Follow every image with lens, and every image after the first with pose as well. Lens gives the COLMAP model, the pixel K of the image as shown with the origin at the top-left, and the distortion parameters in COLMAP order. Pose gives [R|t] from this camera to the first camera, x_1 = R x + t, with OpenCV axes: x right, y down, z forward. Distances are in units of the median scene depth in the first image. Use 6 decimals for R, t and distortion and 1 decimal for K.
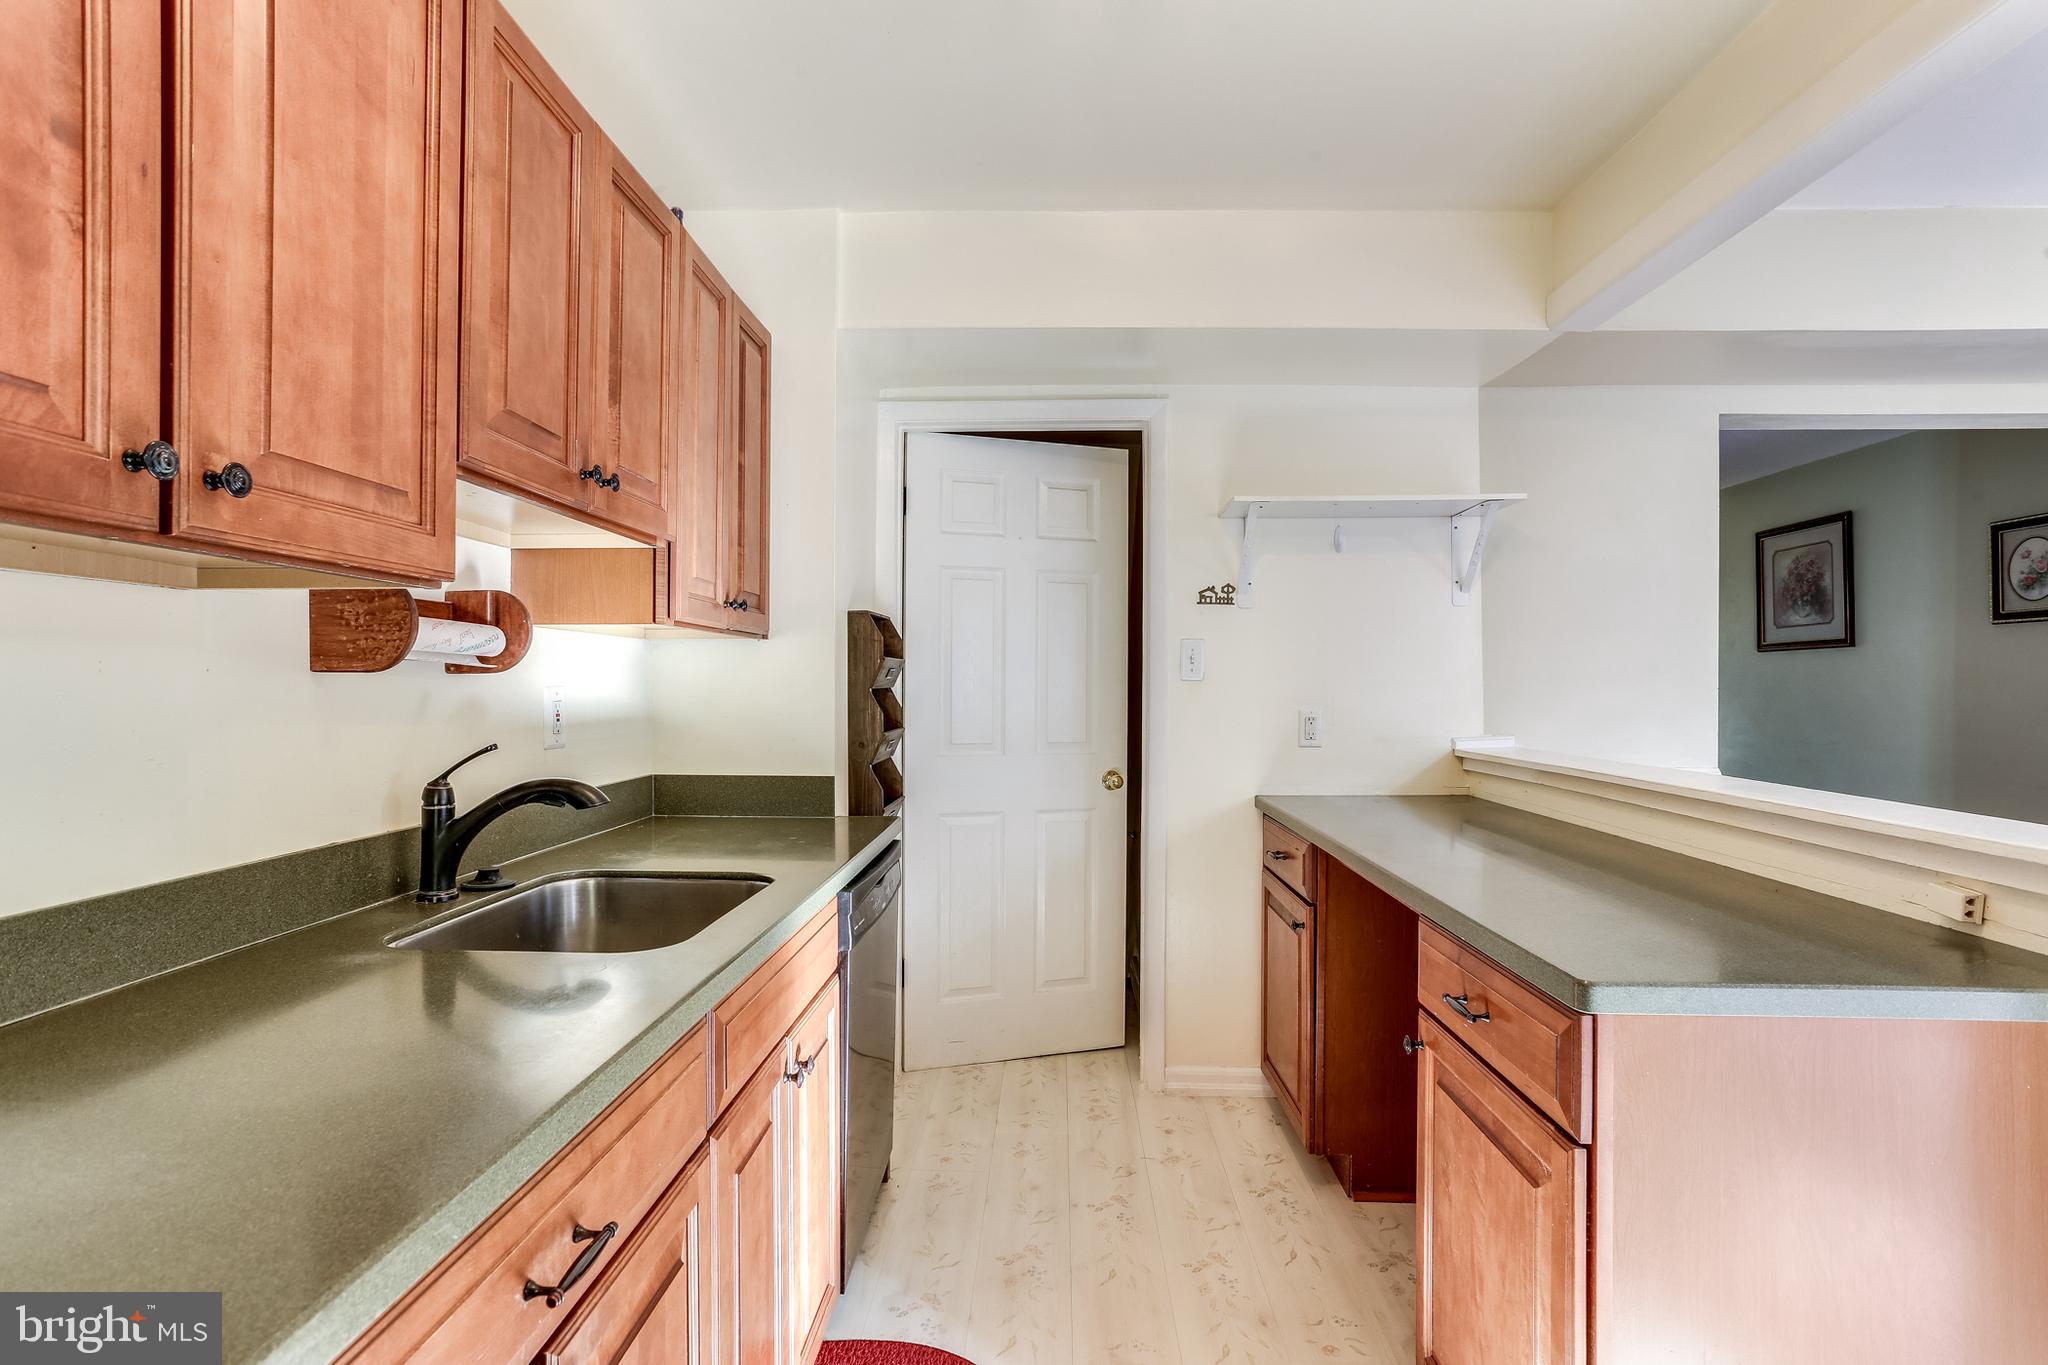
lens RADIAL K [[996.3, 0, 1013.1], [0, 996.3, 669.9], [0, 0, 1]] dist [-0.063162, 0.040609]
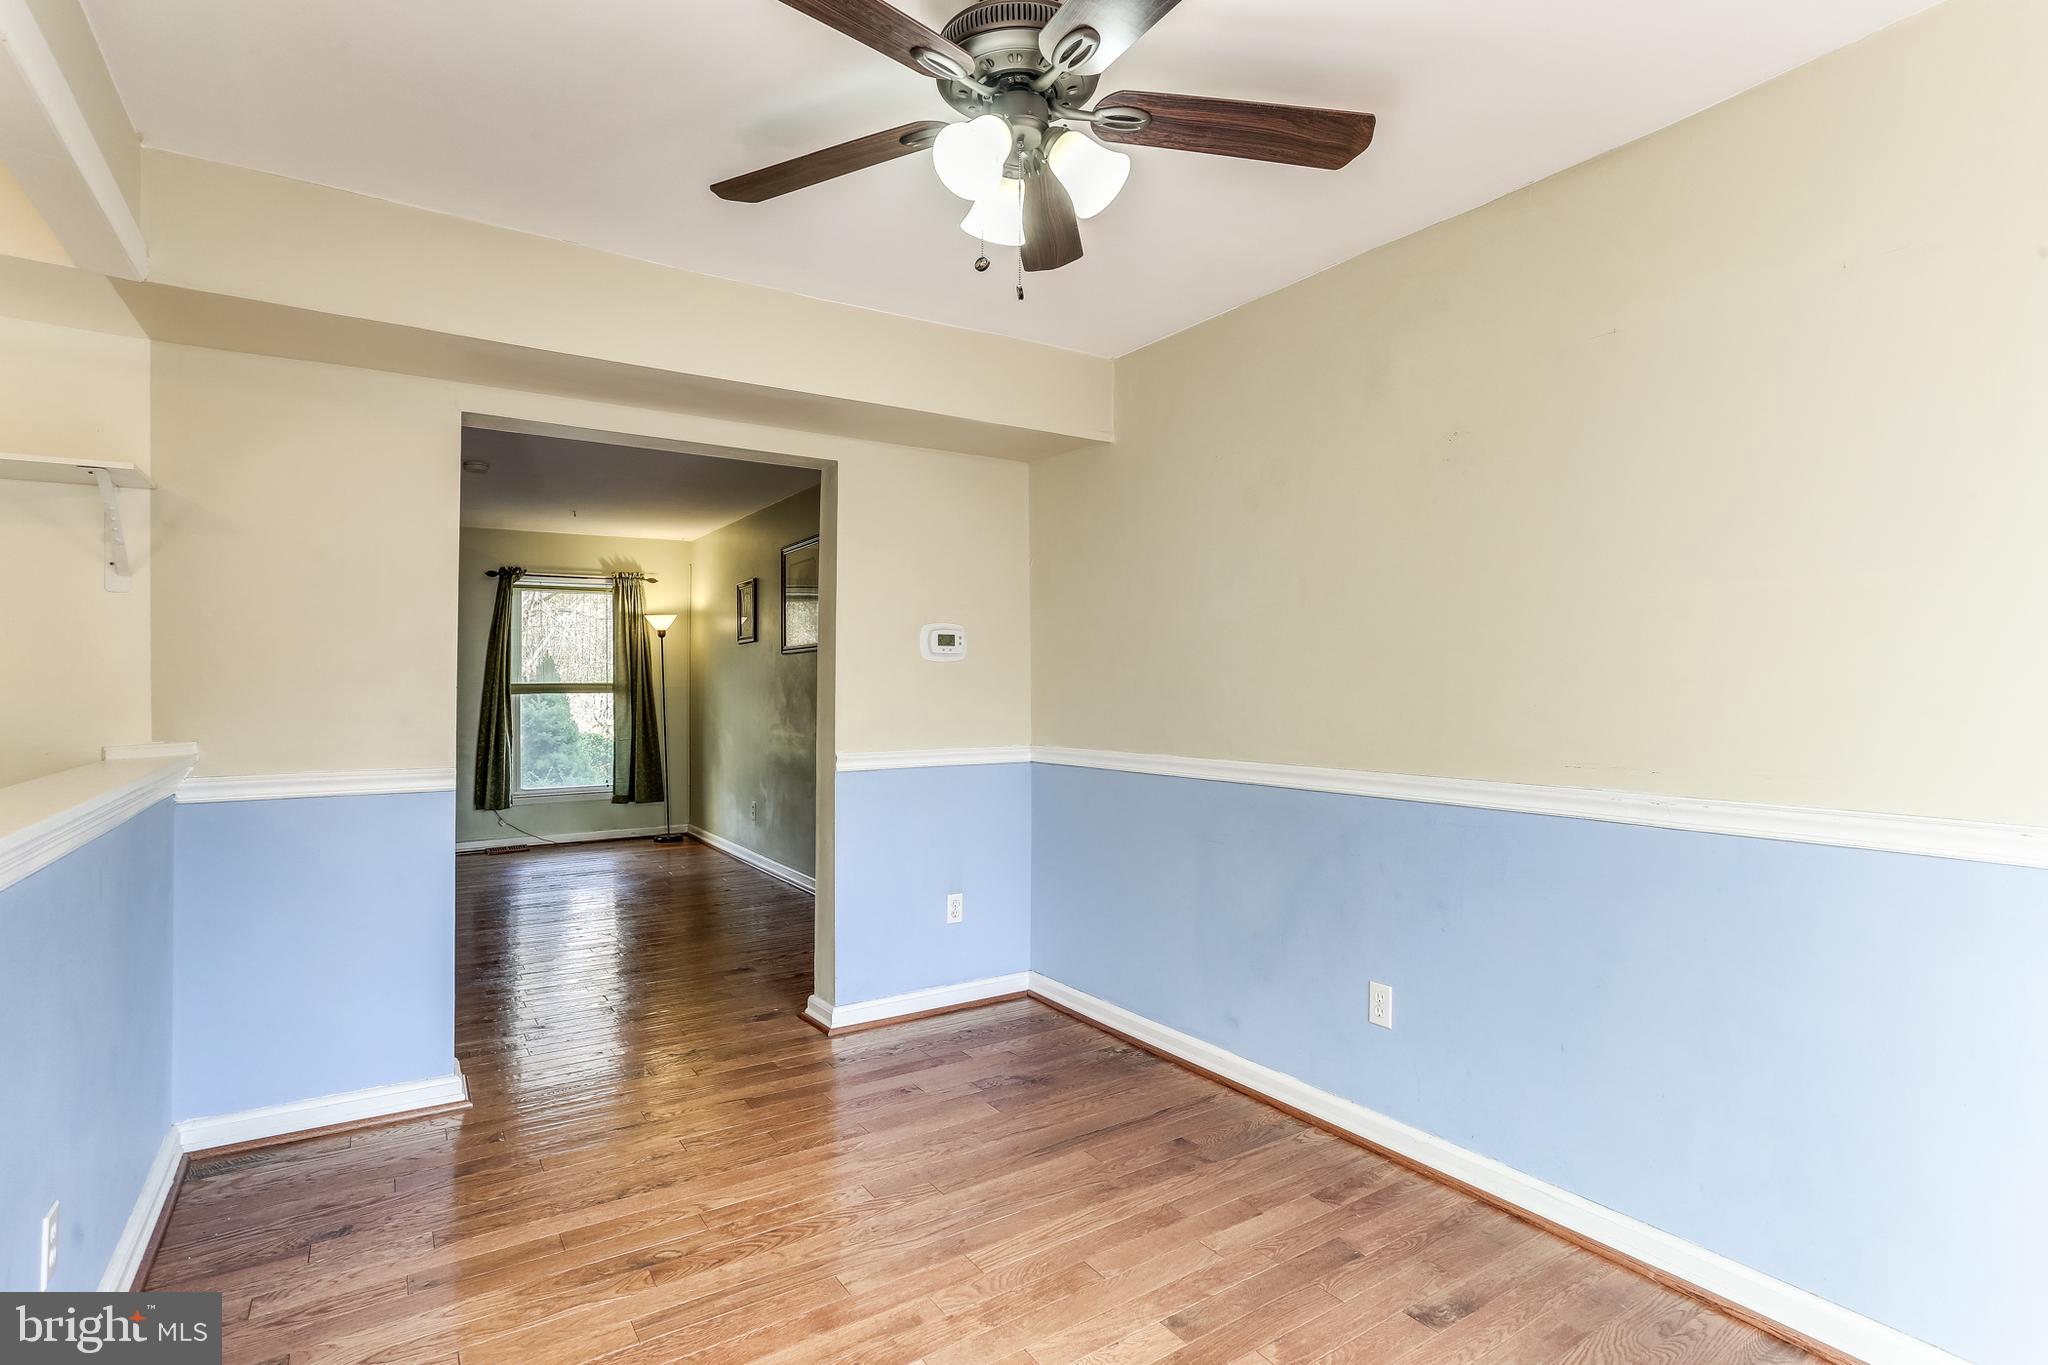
lens RADIAL K [[996.3, 0, 1013.1], [0, 996.3, 669.9], [0, 0, 1]] dist [-0.063162, 0.040609]
pose [[0.806963, 0.004159, 0.590588, 0.581351], [-0.003115, 0.999991, -0.002785, 0.002894], [-0.590594, 0.000408, 0.806969, -0.142595]]
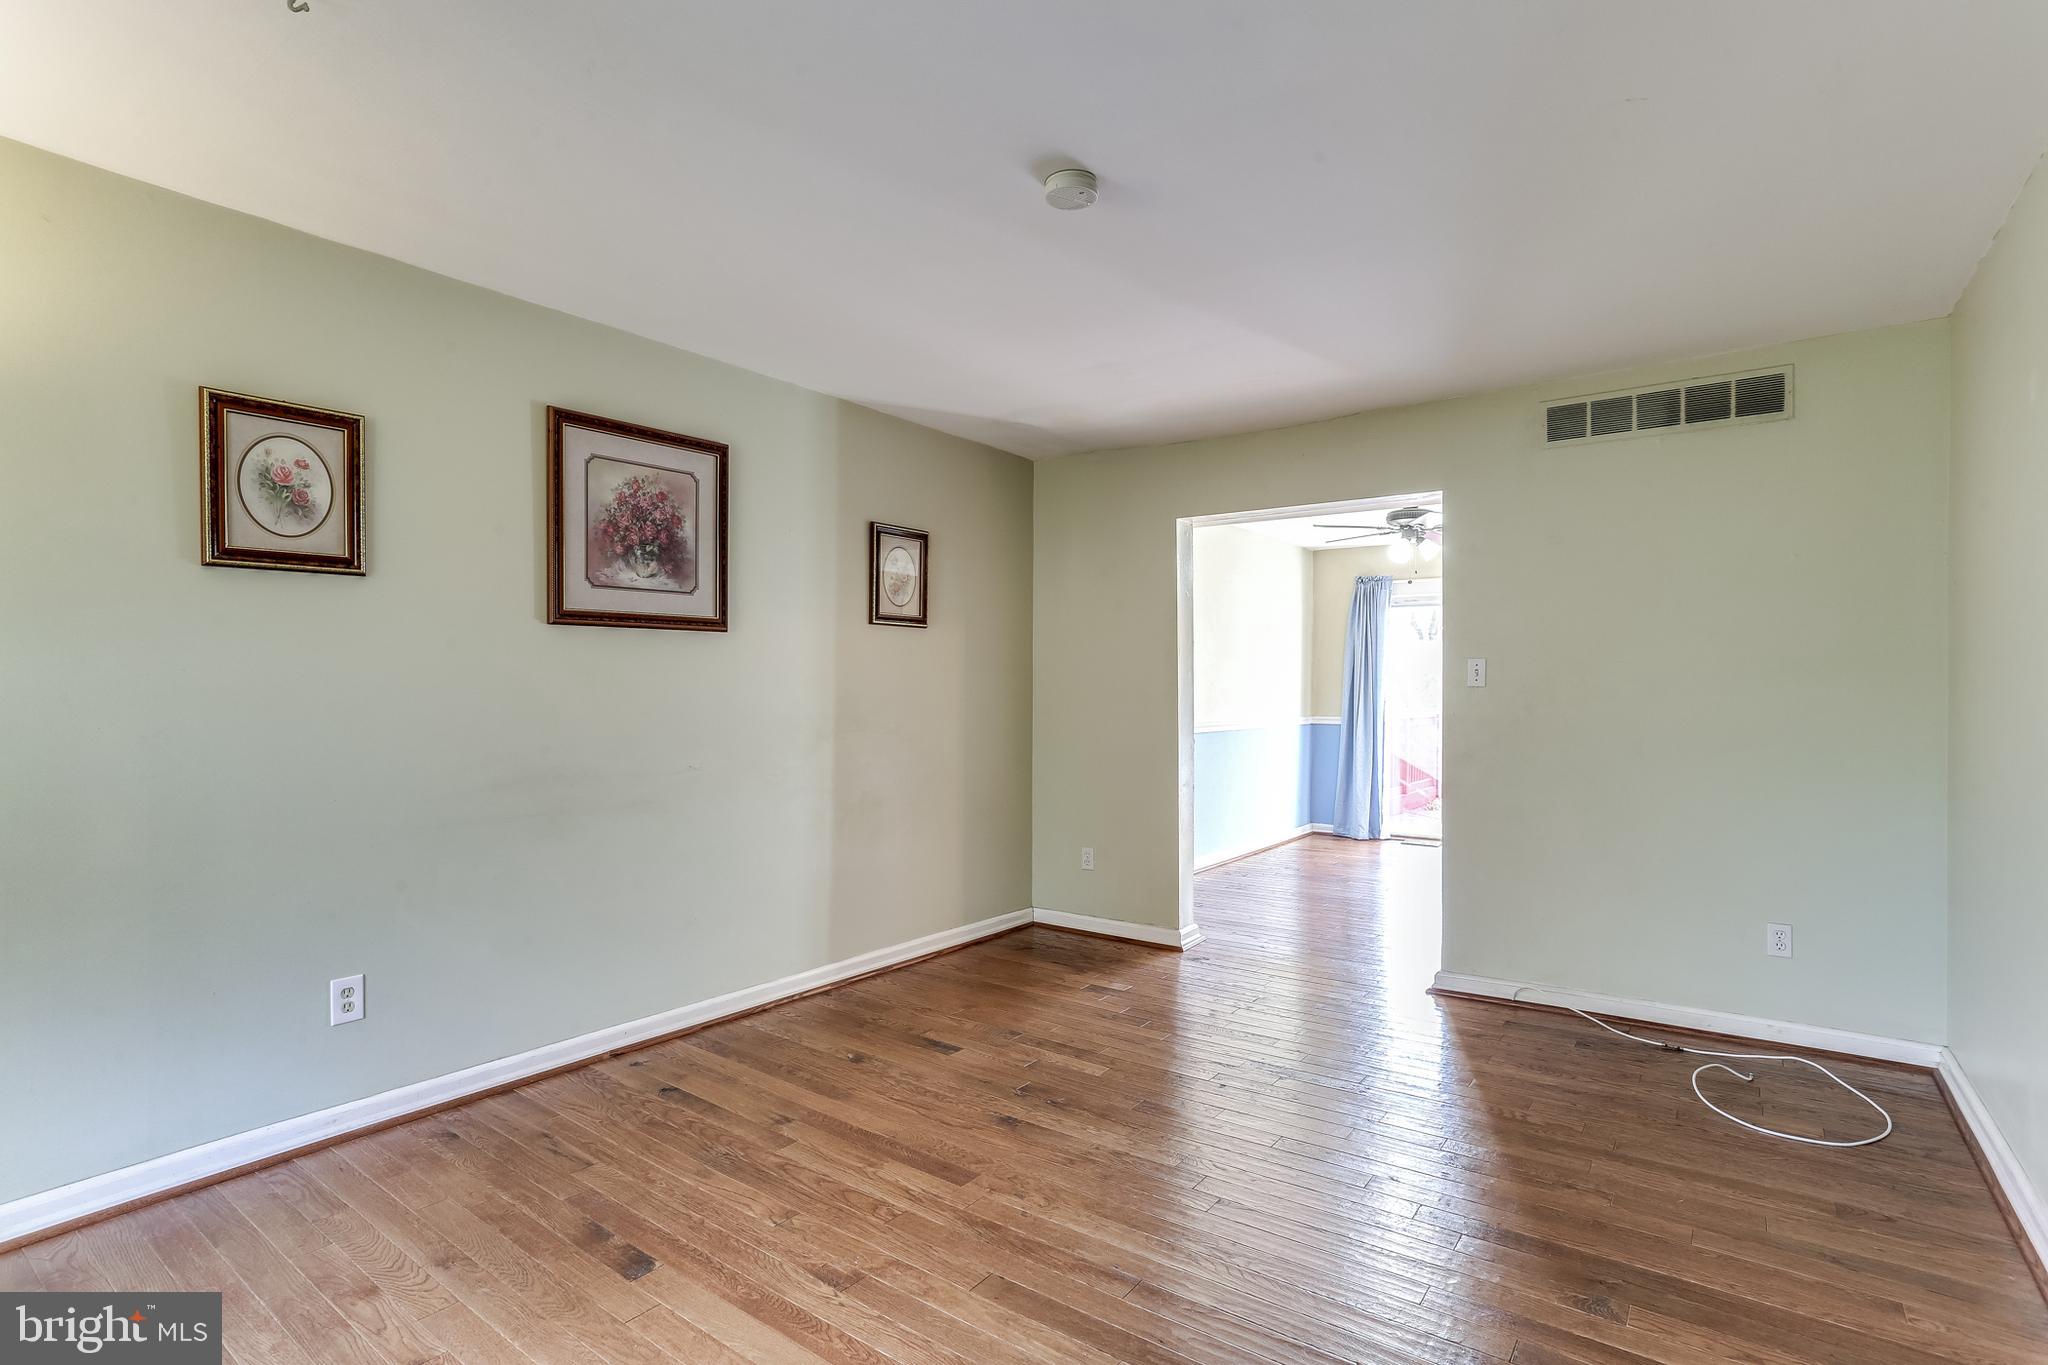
lens RADIAL K [[1018.2, 0, 1024.8], [0, 1018.2, 697.7], [0, 0, 1]] dist [-0.066428, 0.046737]
pose [[-0.836149, -0.011473, 0.548383, 0.433106], [-0.013637, 0.999907, 0.000127, 0.037419], [-0.548333, -0.007372, -0.836227, 2.517628]]
